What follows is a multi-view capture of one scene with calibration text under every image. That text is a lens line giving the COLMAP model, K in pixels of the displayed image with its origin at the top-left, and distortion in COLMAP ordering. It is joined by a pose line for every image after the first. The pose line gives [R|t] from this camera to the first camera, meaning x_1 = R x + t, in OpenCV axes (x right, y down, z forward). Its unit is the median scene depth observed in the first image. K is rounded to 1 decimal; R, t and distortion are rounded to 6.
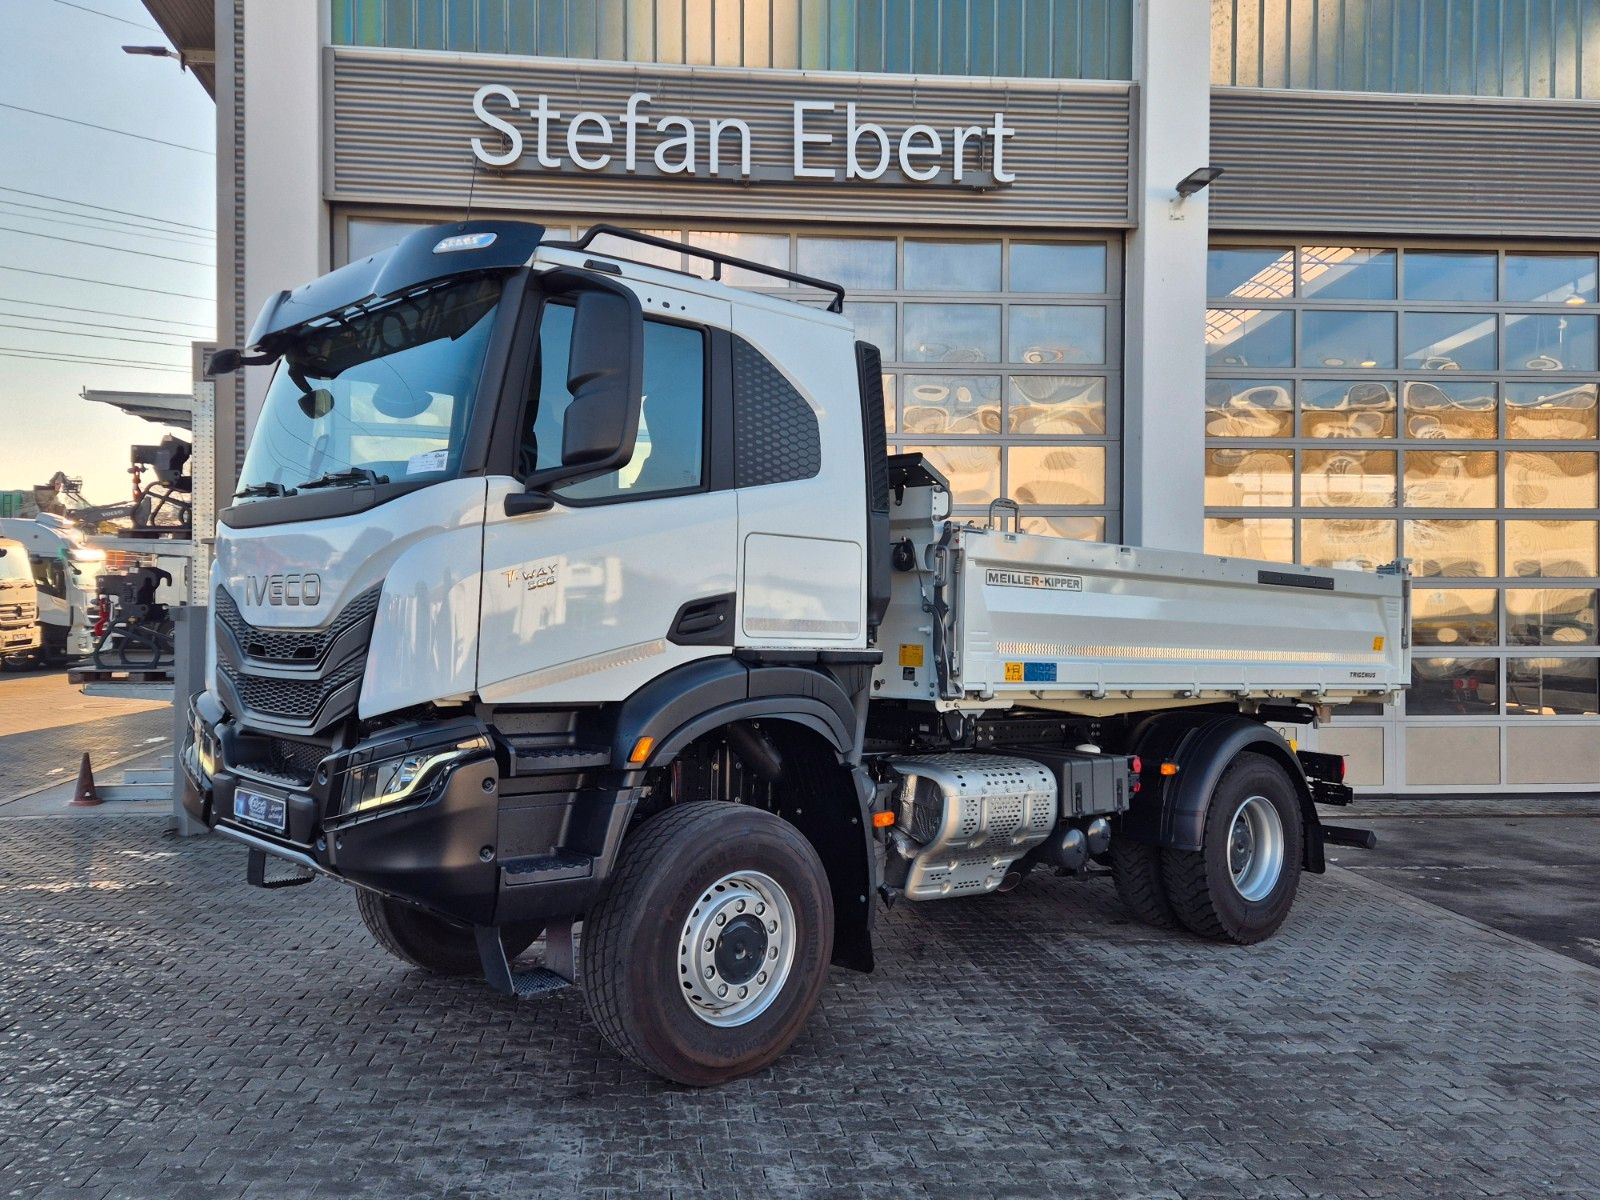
lens RADIAL K [[1329.5, 0, 788.5], [0, 1329.5, 587.1], [0, 0, 1]] dist [0.083644, -0.066676]
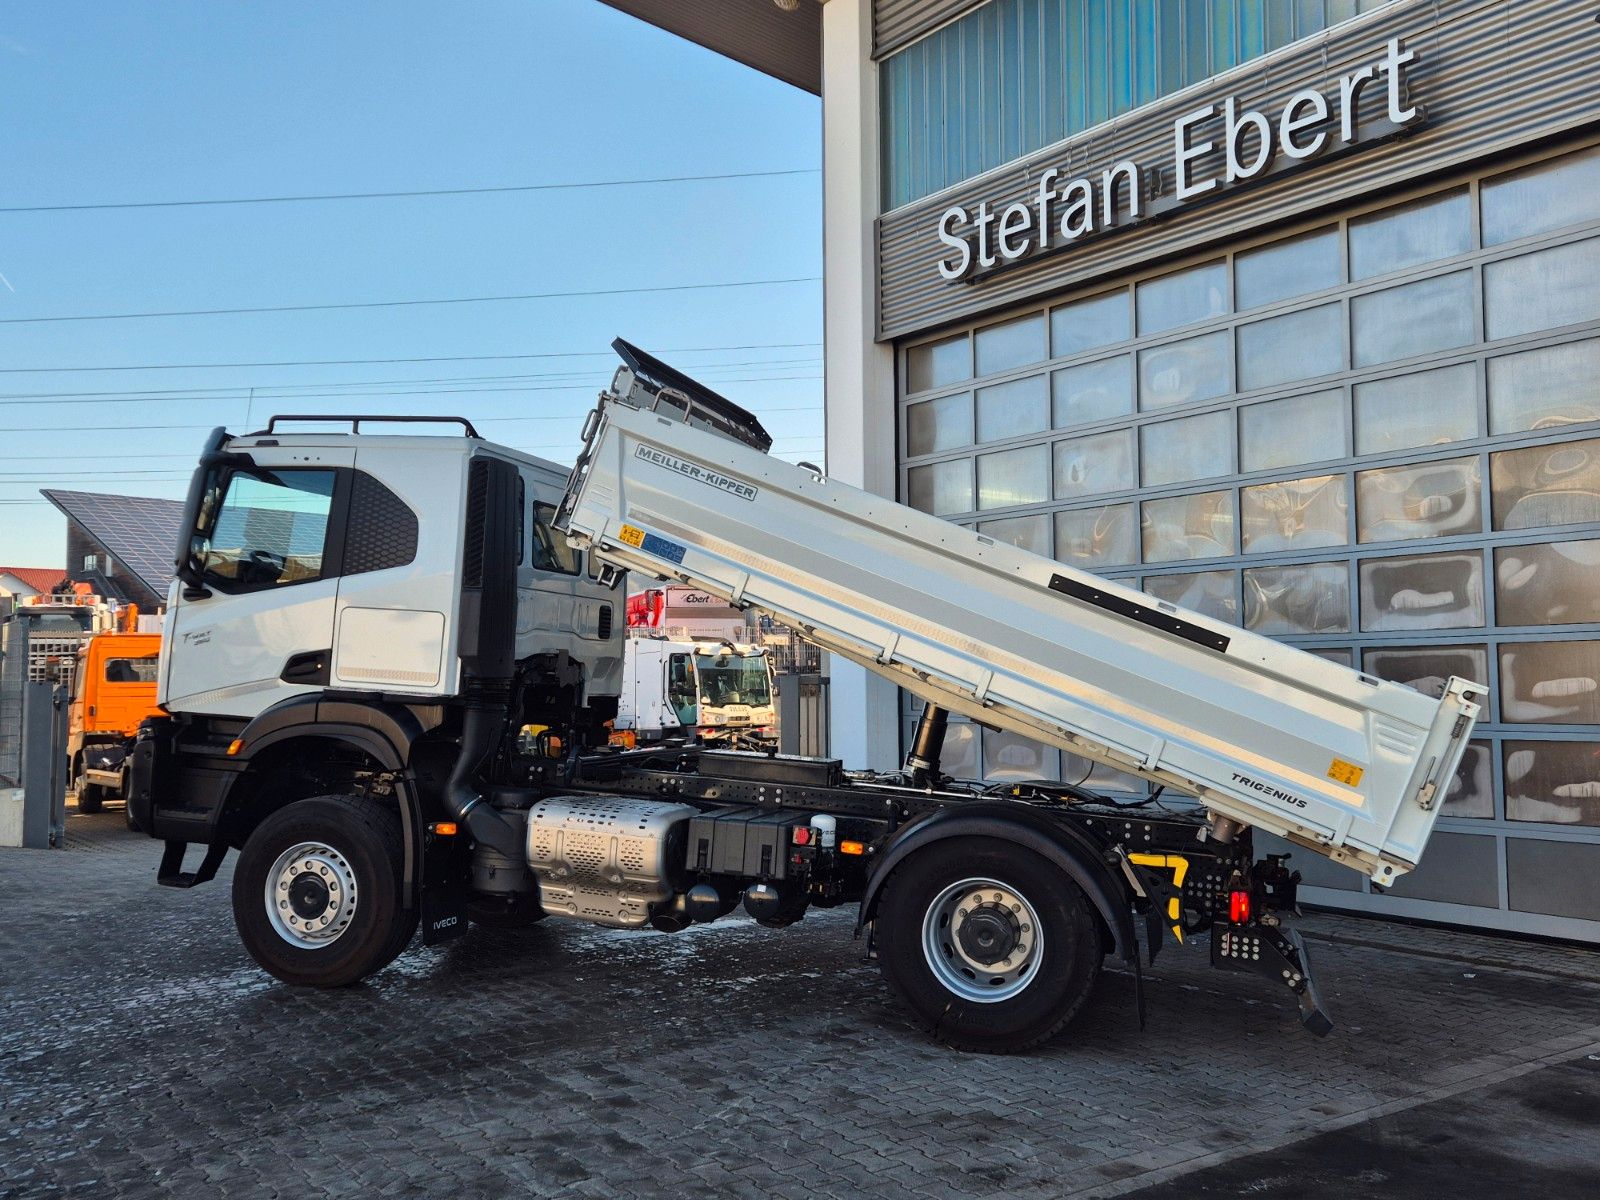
lens RADIAL K [[1398.9, 0, 805.7], [0, 1398.9, 605.8], [0, 0, 1]] dist [0.090877, -0.078256]
pose [[0.522678, -0.053268, -0.850865, 0.692305], [0.009376, 0.998345, -0.056741, 0.022307], [0.852479, 0.021680, 0.522312, 0.288817]]
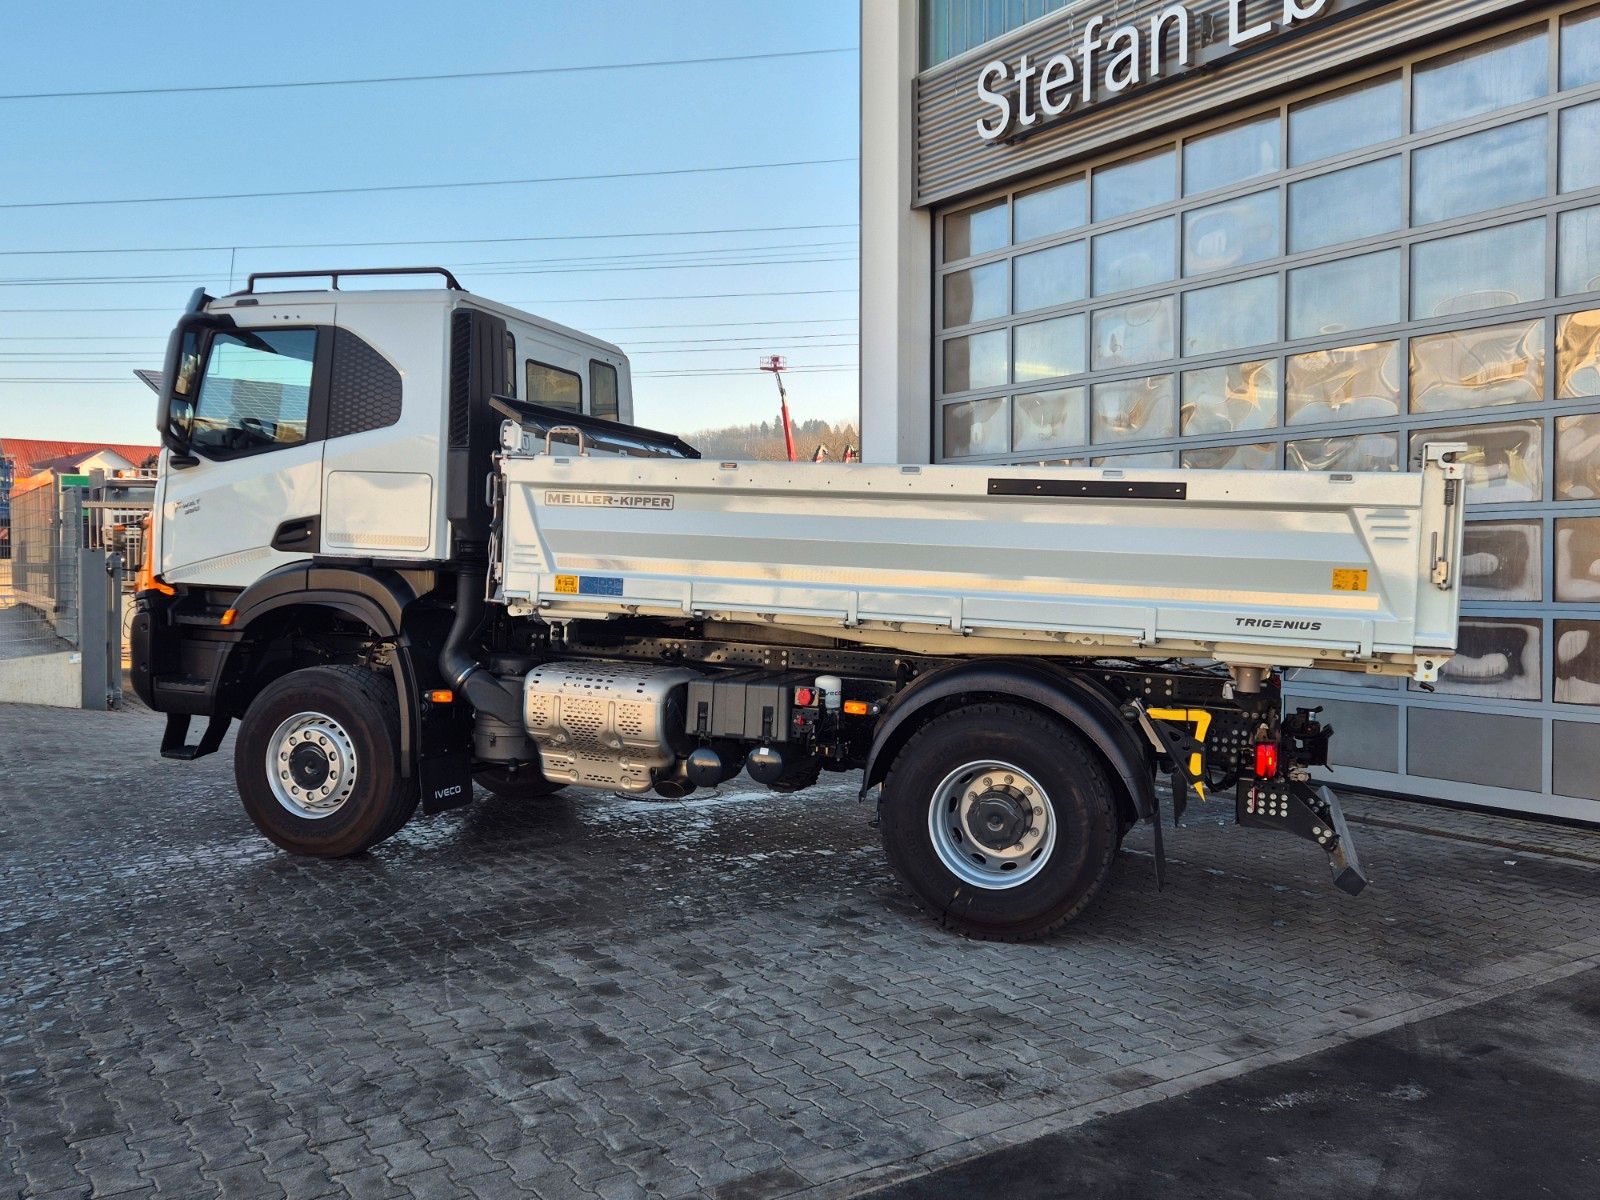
lens RADIAL K [[1329.5, 0, 806.8], [0, 1329.5, 592.7], [0, 0, 1]] dist [0.083644, -0.066676]
pose [[0.490224, 0.018714, -0.871395, 0.646927], [0.001426, 0.999751, 0.022273, 0.024881], [0.871595, -0.012162, 0.490075, 0.337826]]
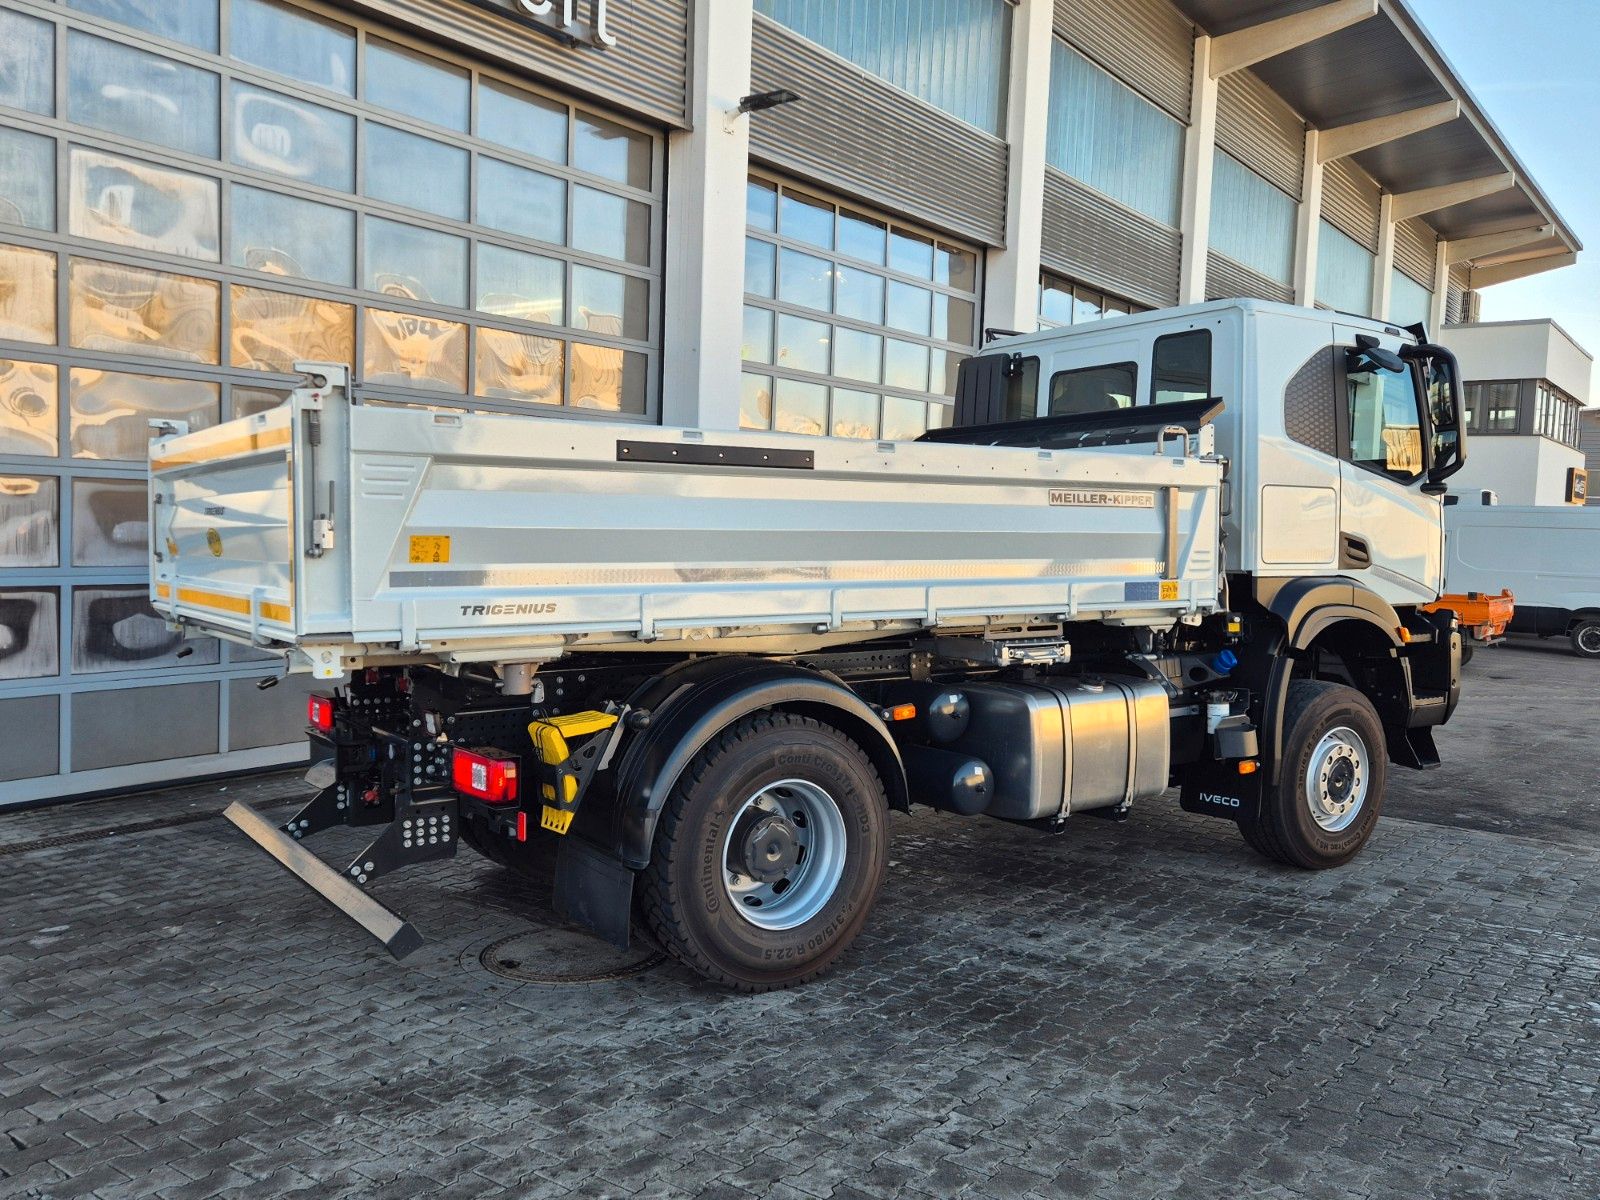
lens RADIAL K [[1283.4, 0, 800.7], [0, 1283.4, 588.2], [0, 0, 1]] dist [0.086866, -0.068916]
pose [[0.685279, -0.024397, 0.727872, -0.404656], [-0.030331, 0.997616, 0.061994, 0.004071], [-0.727649, -0.064561, 0.682905, 0.295629]]
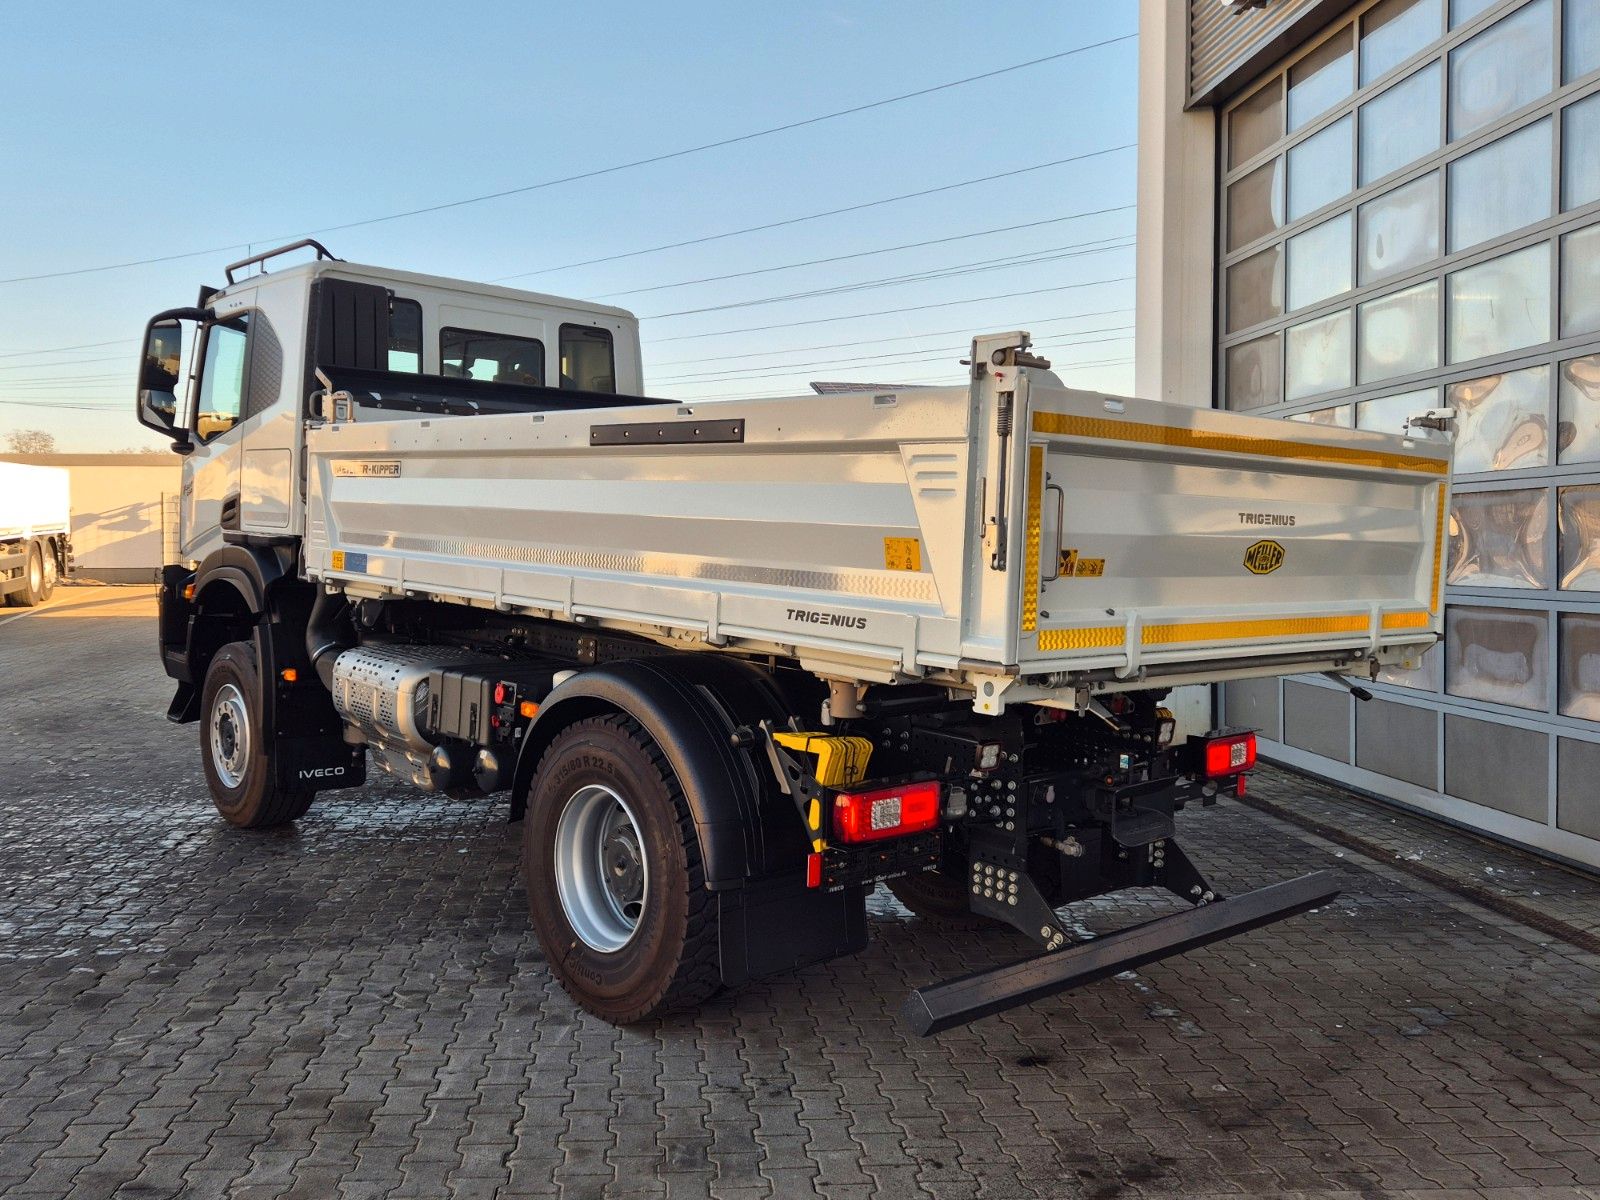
lens RADIAL K [[1329.5, 0, 782.0], [0, 1329.5, 580.5], [0, 0, 1]] dist [0.083644, -0.066676]
pose [[-0.002055, 0.020735, -0.999783, 0.636309], [0.000473, 0.999785, 0.020734, 0.030813], [0.999998, -0.000430, -0.002064, 0.713171]]
